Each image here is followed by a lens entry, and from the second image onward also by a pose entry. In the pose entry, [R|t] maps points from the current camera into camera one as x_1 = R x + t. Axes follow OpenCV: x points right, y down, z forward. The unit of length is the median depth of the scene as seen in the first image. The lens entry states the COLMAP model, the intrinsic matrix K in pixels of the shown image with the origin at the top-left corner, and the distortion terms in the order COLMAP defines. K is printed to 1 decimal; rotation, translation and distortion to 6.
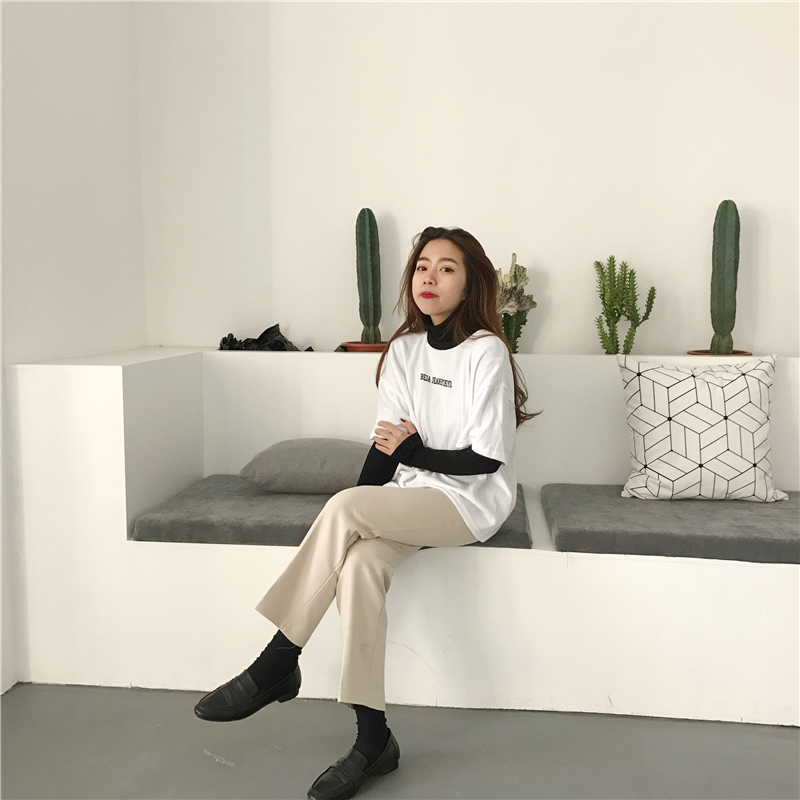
lens RADIAL K [[875.9, 0, 400.6], [0, 875.9, 382.8], [0, 0, 1]] dist [0.045578, -0.022670]
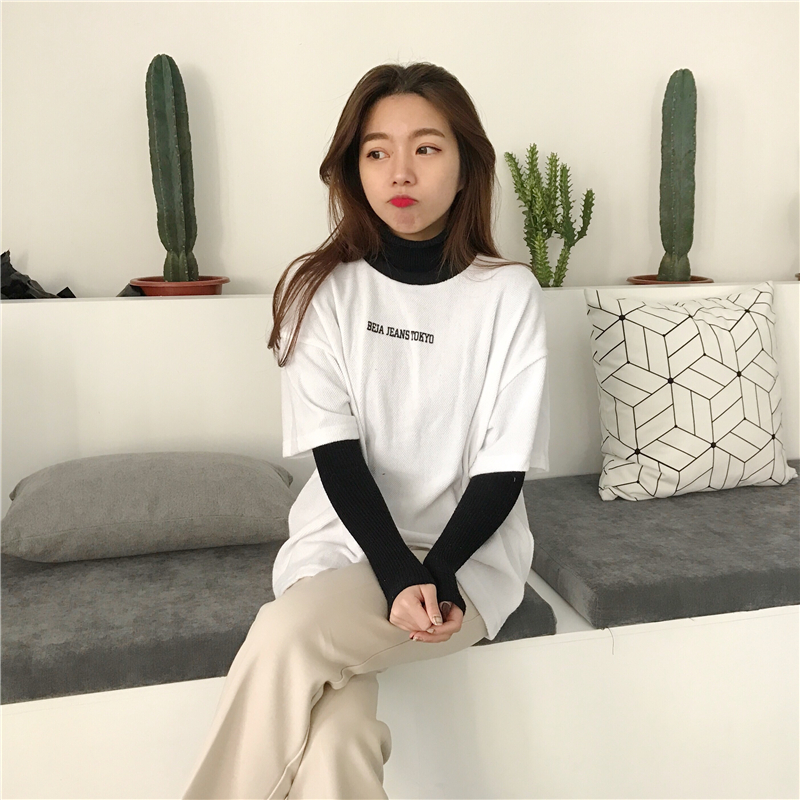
lens RADIAL K [[928.9, 0, 420.5], [0, 928.9, 355.5], [0, 0, 1]] dist [0.100929, -0.273851]
pose [[0.928906, -0.059689, 0.365473, -0.138700], [0.038410, 0.997131, 0.065226, -0.033154], [-0.368318, -0.046551, 0.928534, 0.380225]]
